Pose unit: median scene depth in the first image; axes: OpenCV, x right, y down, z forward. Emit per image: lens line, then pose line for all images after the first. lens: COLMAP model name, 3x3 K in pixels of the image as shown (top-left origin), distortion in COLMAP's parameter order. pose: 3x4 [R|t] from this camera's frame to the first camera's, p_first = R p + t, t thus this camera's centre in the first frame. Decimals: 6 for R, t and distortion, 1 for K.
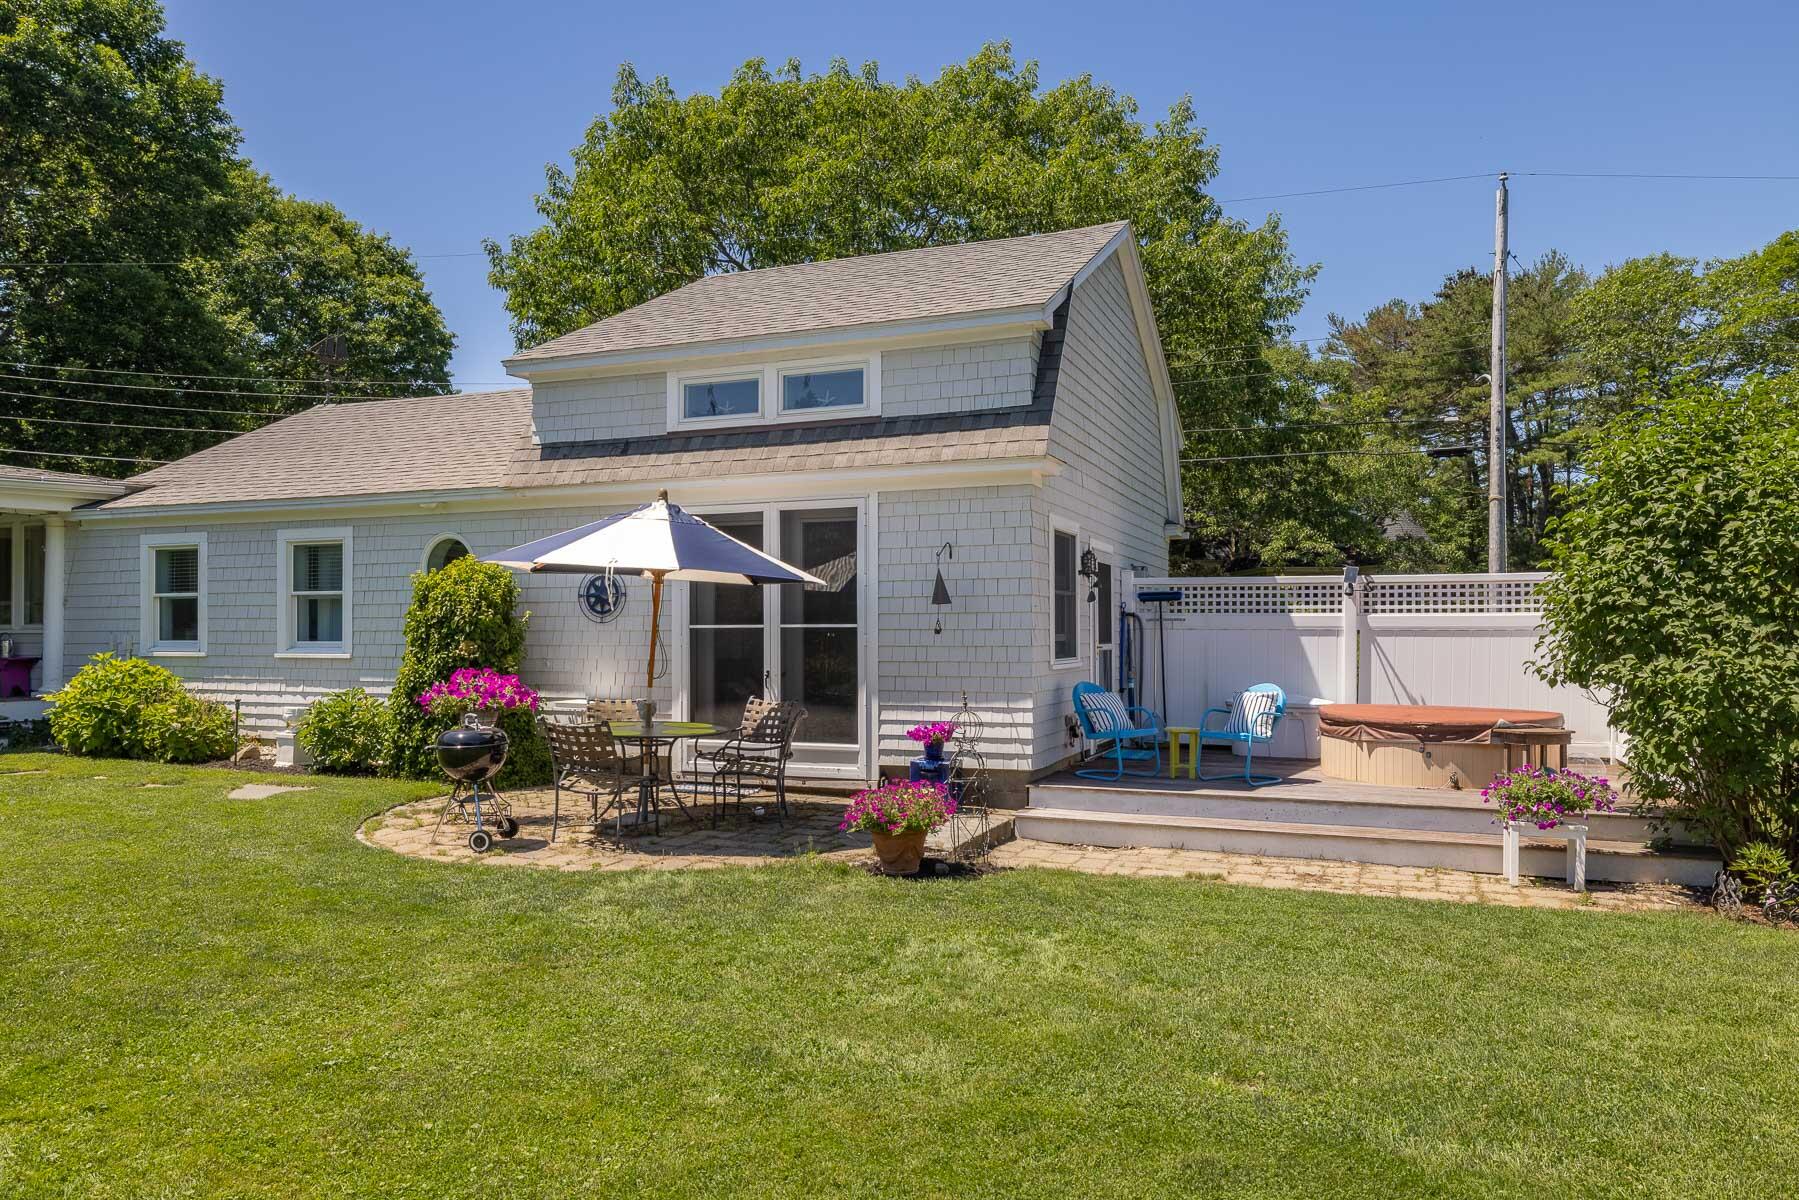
lens RADIAL K [[1166.4, 0, 899.5], [0, 1166.4, 600.0], [0, 0, 1]] dist [0.002488, -0.000012]
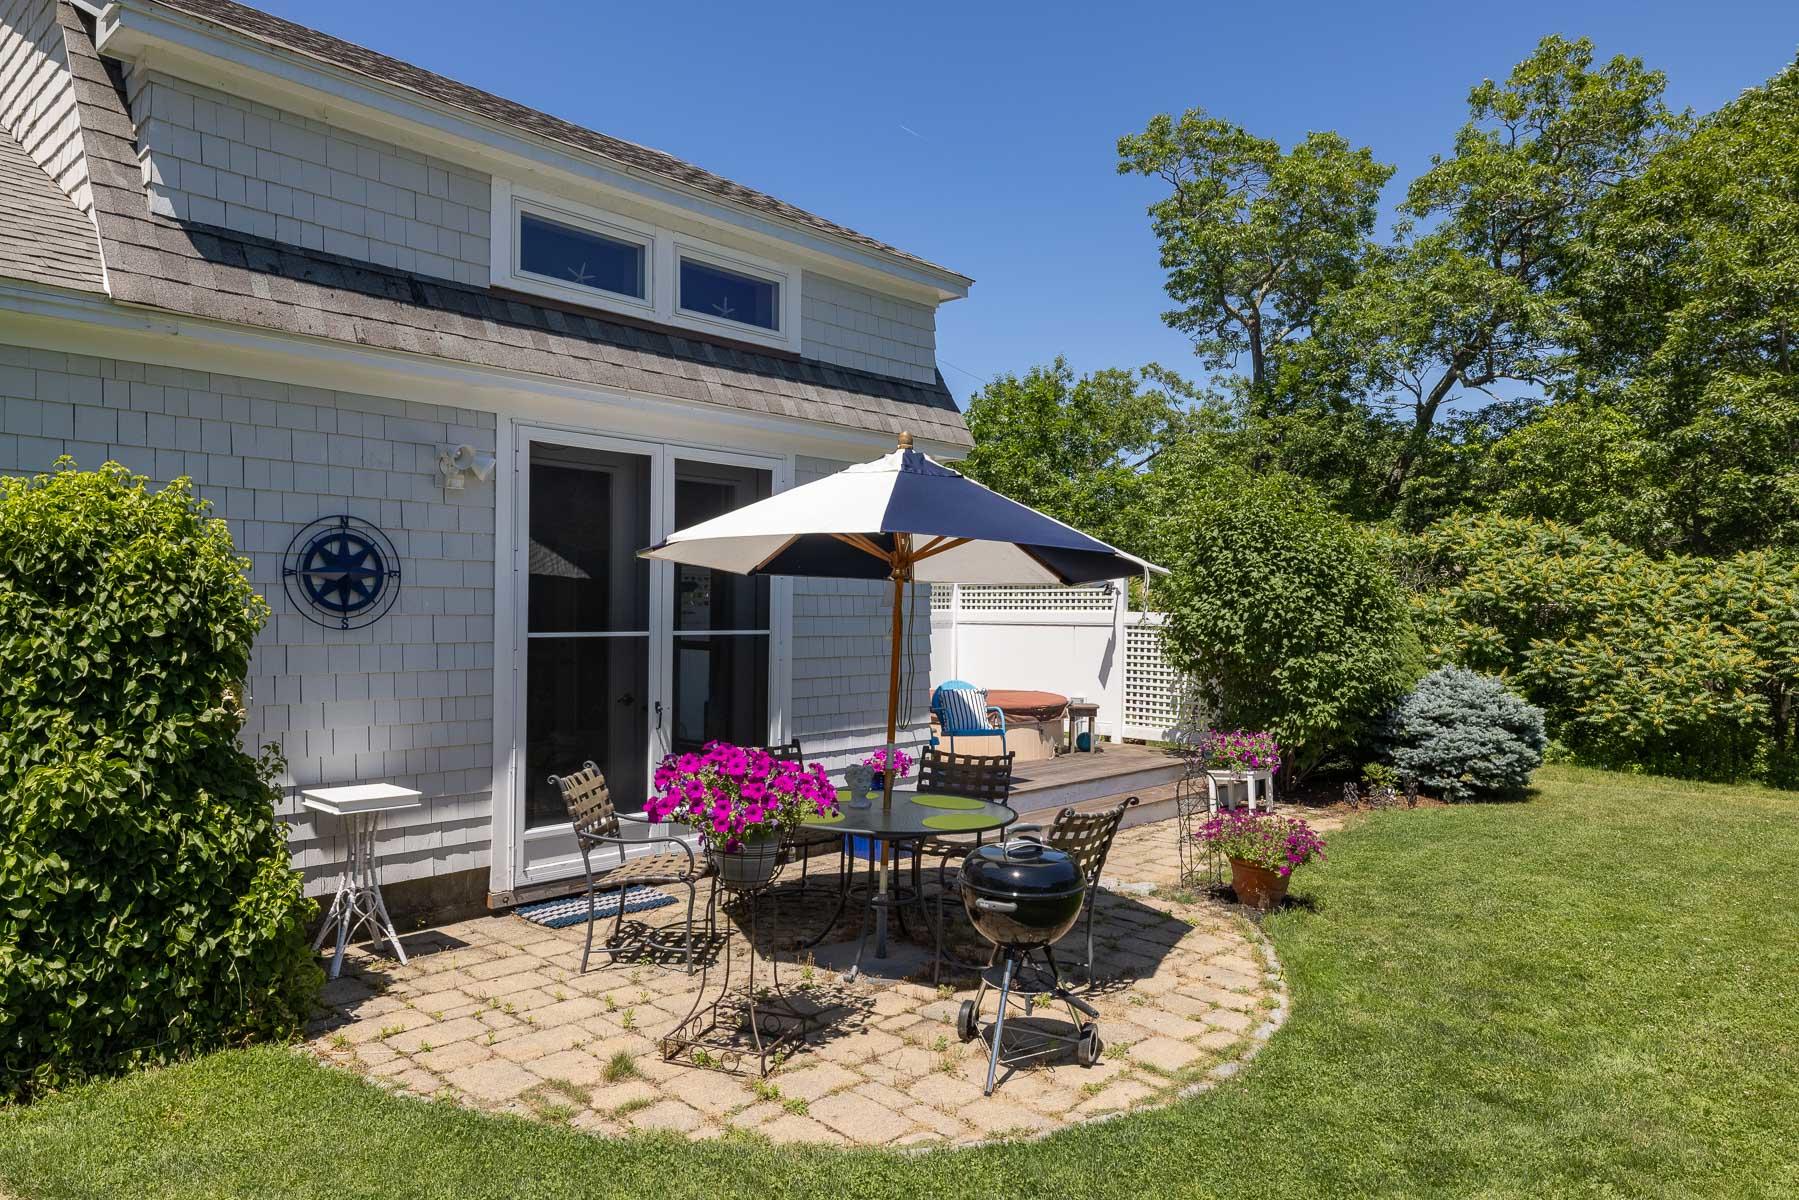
lens RADIAL K [[1166.4, 0, 899.5], [0, 1166.4, 600.0], [0, 0, 1]] dist [0.002488, -0.000012]
pose [[0.349594, 0.009899, 0.936849, -0.669146], [-0.041714, 0.999117, 0.005009, -0.005279], [-0.935972, -0.040831, 0.349698, 0.636016]]
